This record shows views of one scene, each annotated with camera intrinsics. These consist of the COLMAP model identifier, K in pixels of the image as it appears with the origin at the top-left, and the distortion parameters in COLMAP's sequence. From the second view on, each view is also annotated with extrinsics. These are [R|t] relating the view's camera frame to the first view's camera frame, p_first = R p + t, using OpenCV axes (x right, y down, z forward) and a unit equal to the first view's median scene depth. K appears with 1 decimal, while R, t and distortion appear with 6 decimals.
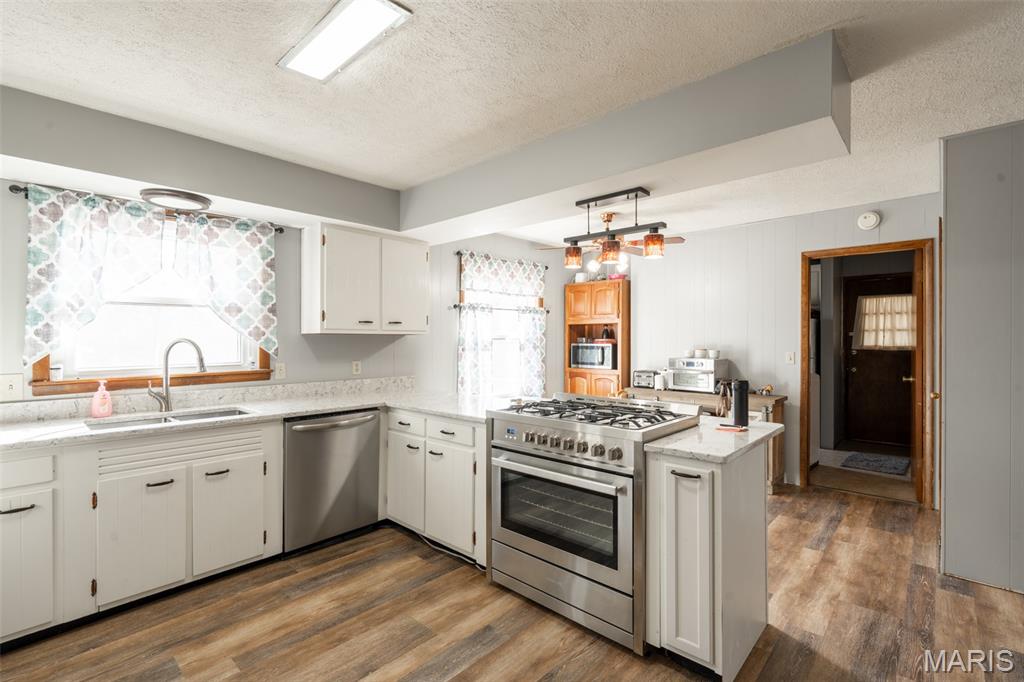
lens RADIAL K [[470.3, 0, 513.5], [0, 470.3, 338.3], [0, 0, 1]] dist [-0.002767, -0.001081]
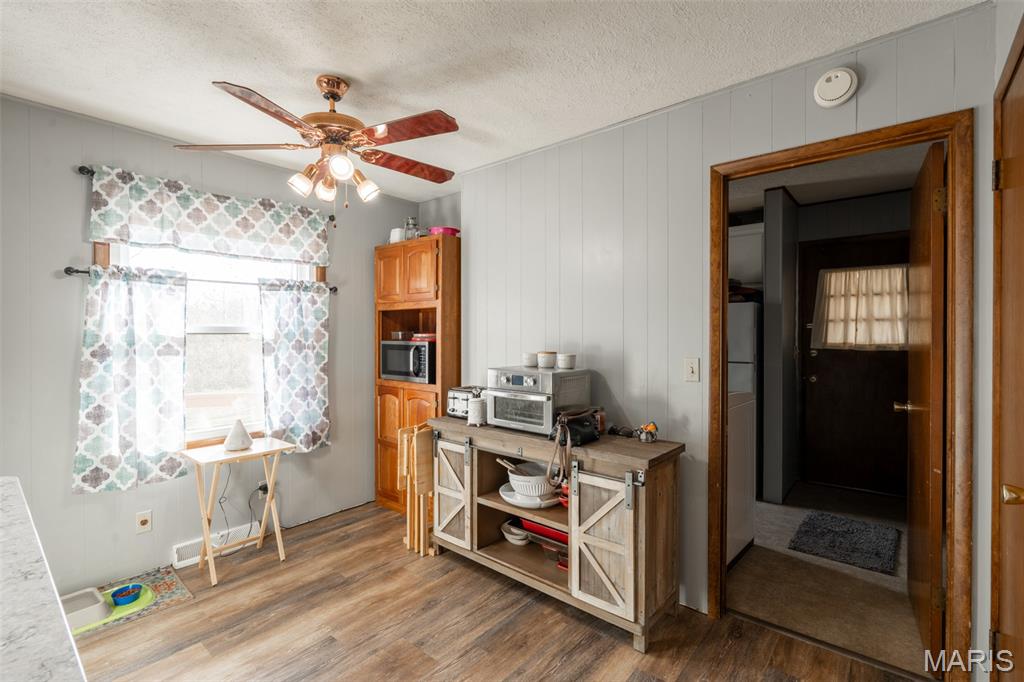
lens RADIAL K [[470.3, 0, 522.5], [0, 470.3, 334.0], [0, 0, 1]] dist [-0.002767, -0.001081]
pose [[0.998089, -0.000427, 0.061790, 0.295869], [0.000178, 0.999992, 0.004033, -0.000471], [-0.061791, -0.004015, 0.998081, 0.391831]]
